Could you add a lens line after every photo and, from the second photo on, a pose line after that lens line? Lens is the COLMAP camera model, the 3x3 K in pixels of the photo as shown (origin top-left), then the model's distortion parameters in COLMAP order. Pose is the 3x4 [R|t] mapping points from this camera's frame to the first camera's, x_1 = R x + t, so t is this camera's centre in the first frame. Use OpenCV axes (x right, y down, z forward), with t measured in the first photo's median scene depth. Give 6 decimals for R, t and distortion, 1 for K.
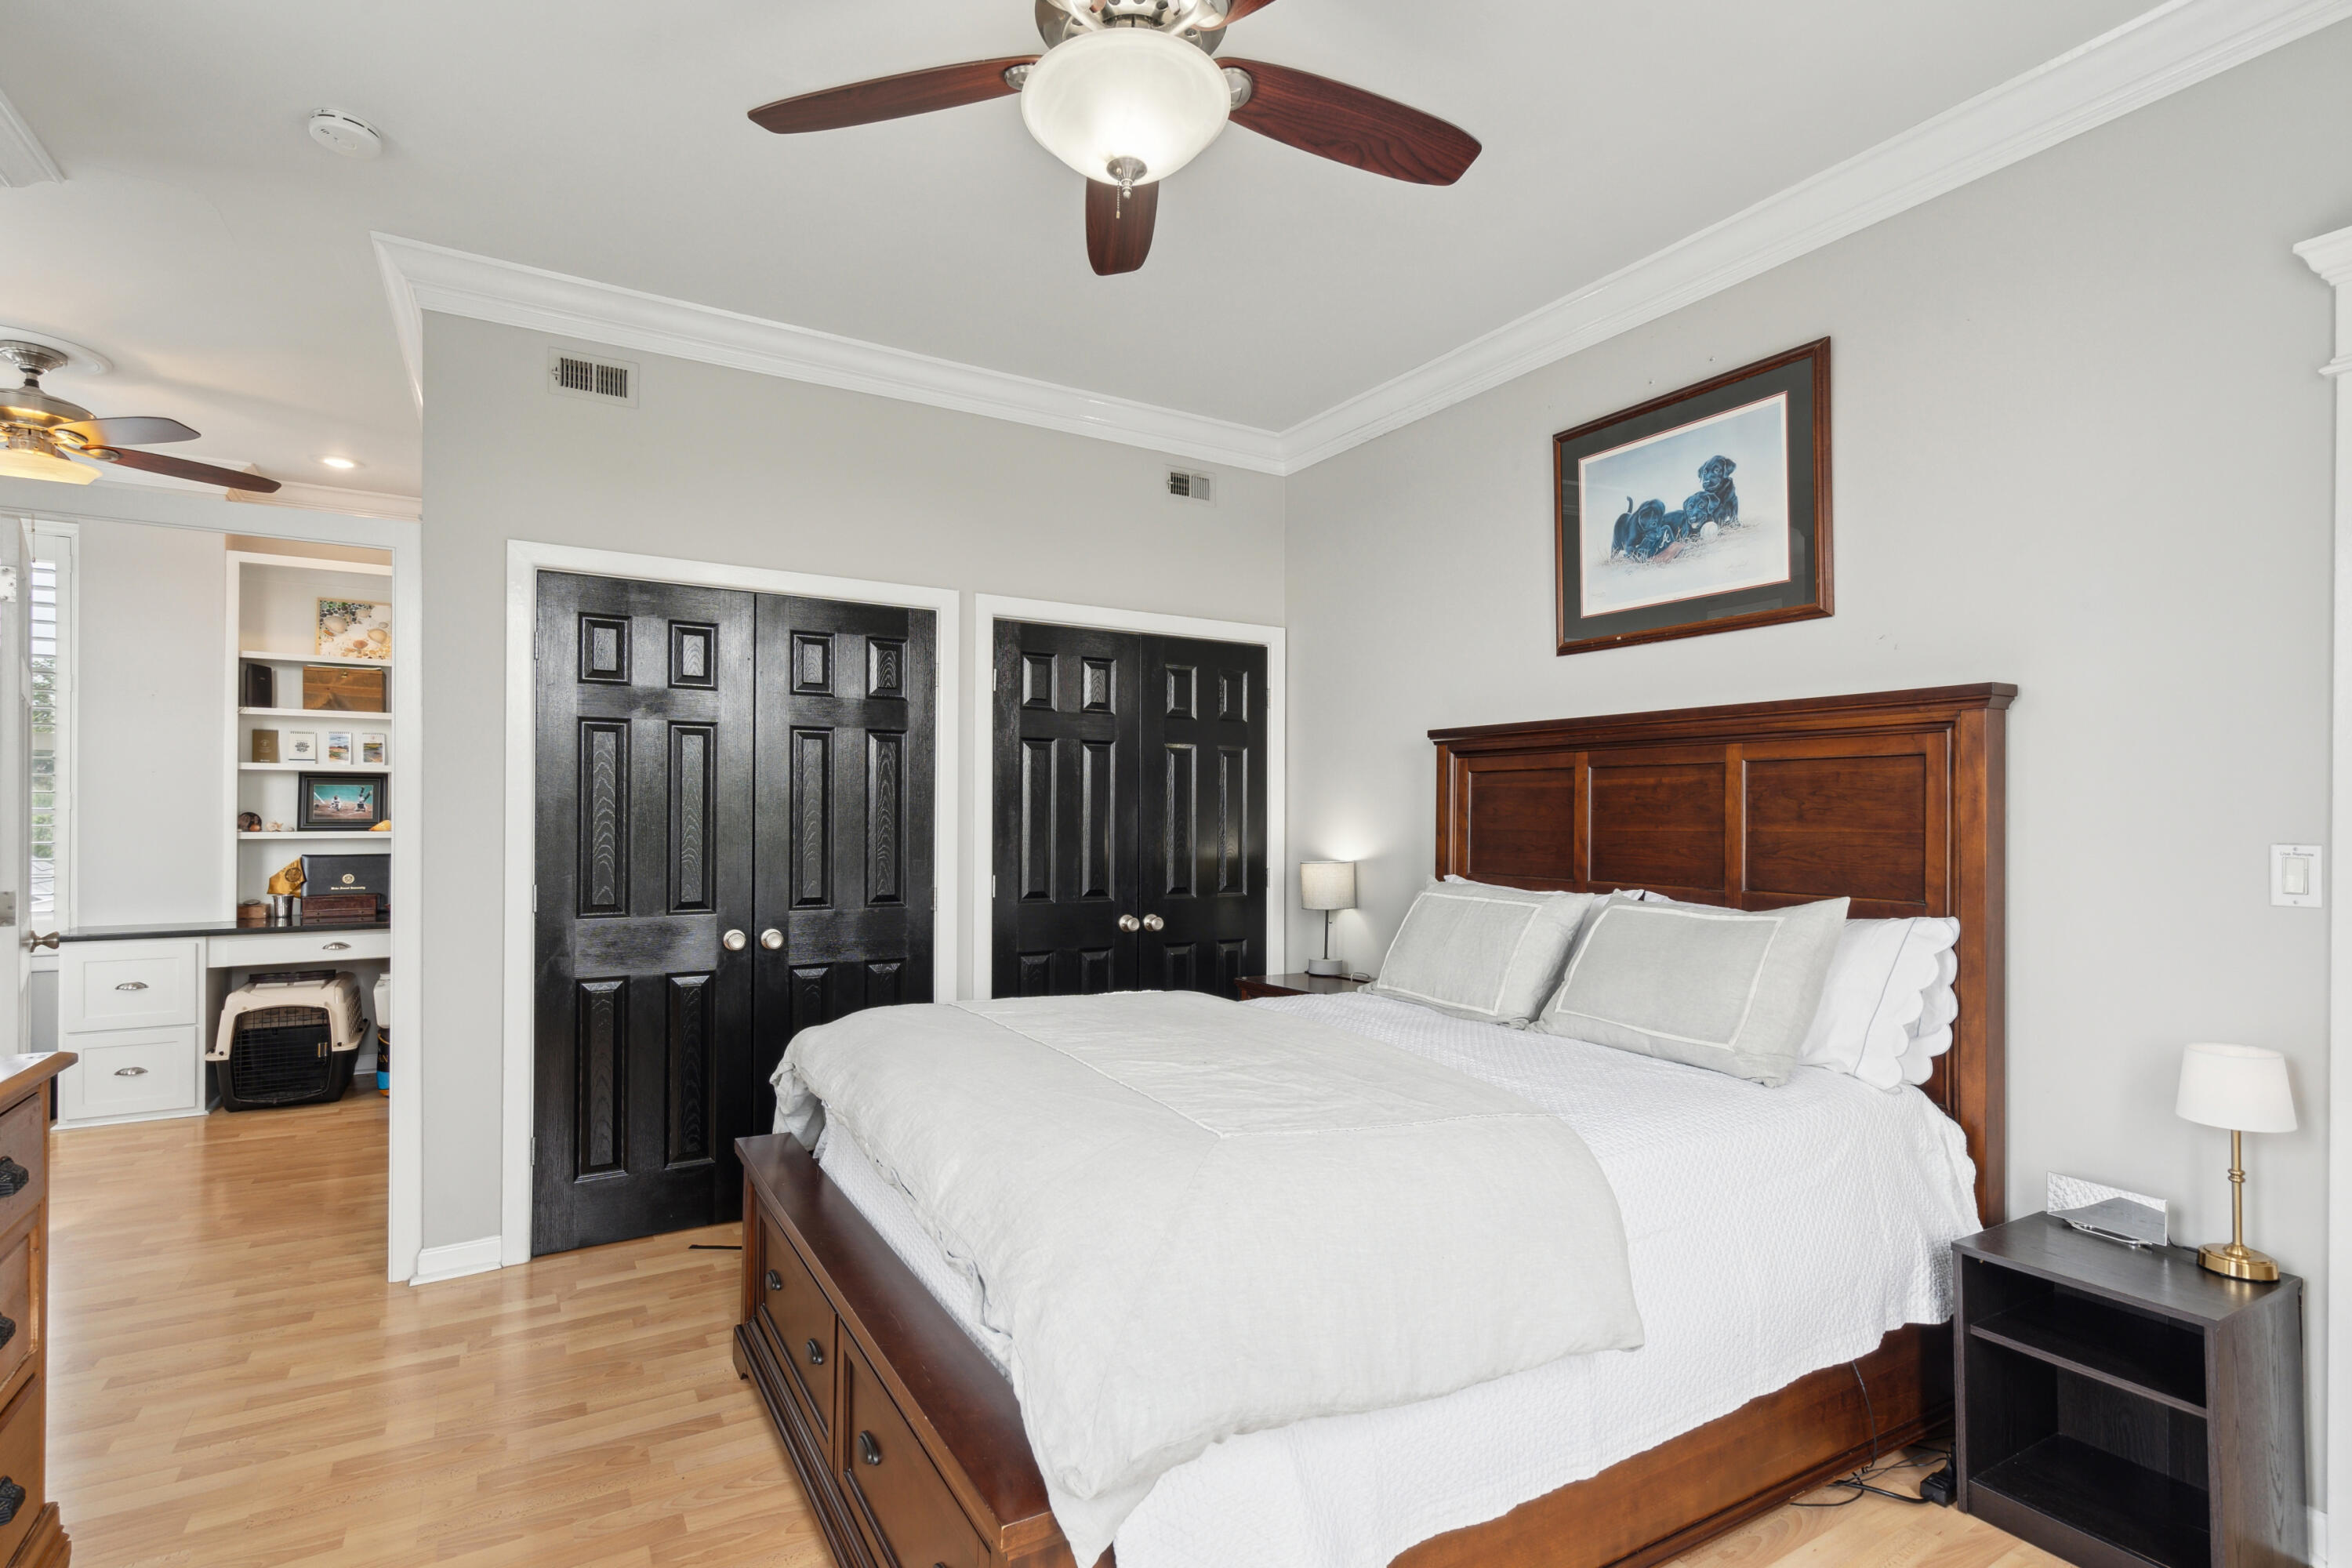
lens RADIAL K [[1083.4, 0, 1159.3], [0, 1083.4, 812.4], [0, 0, 1]] dist [-0.008886, 0.003746]
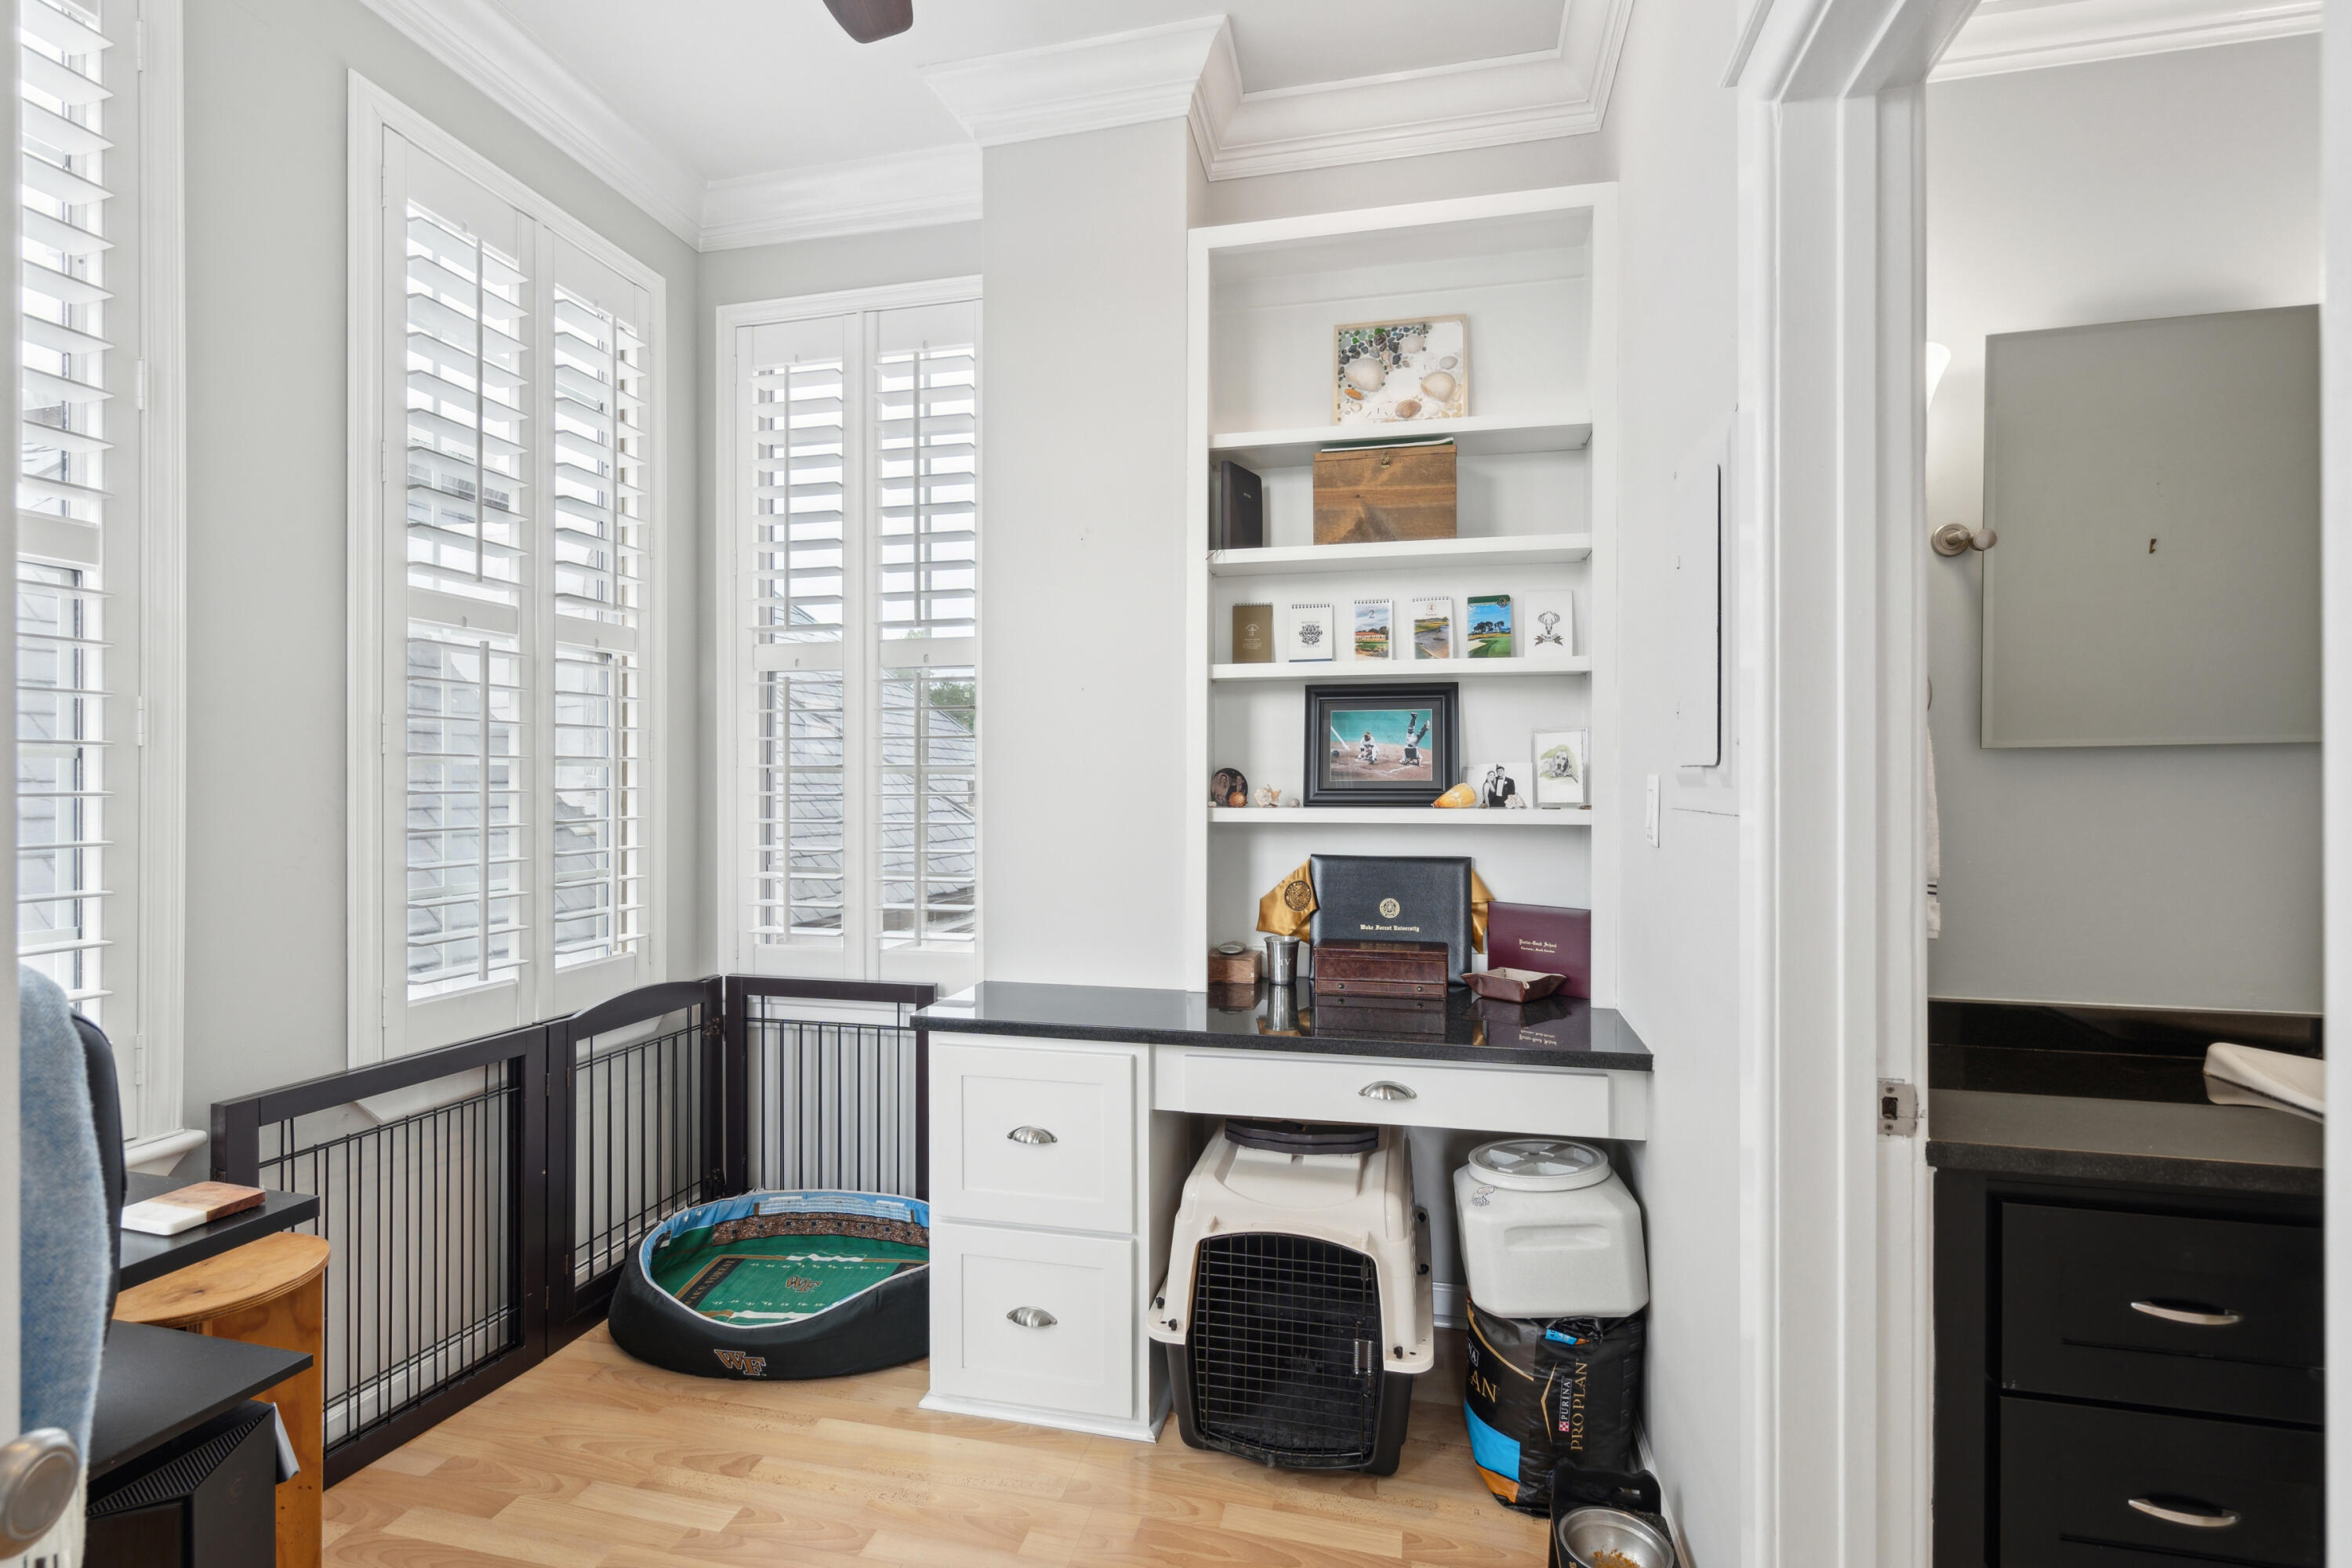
lens RADIAL K [[1083.4, 0, 1178.5], [0, 1083.4, 794.5], [0, 0, 1]] dist [-0.008886, 0.003746]
pose [[0.719131, 0.008390, -0.694823, -0.506591], [0.005447, 0.999828, 0.017710, 0.002970], [0.694853, -0.016521, 0.718962, 0.616808]]
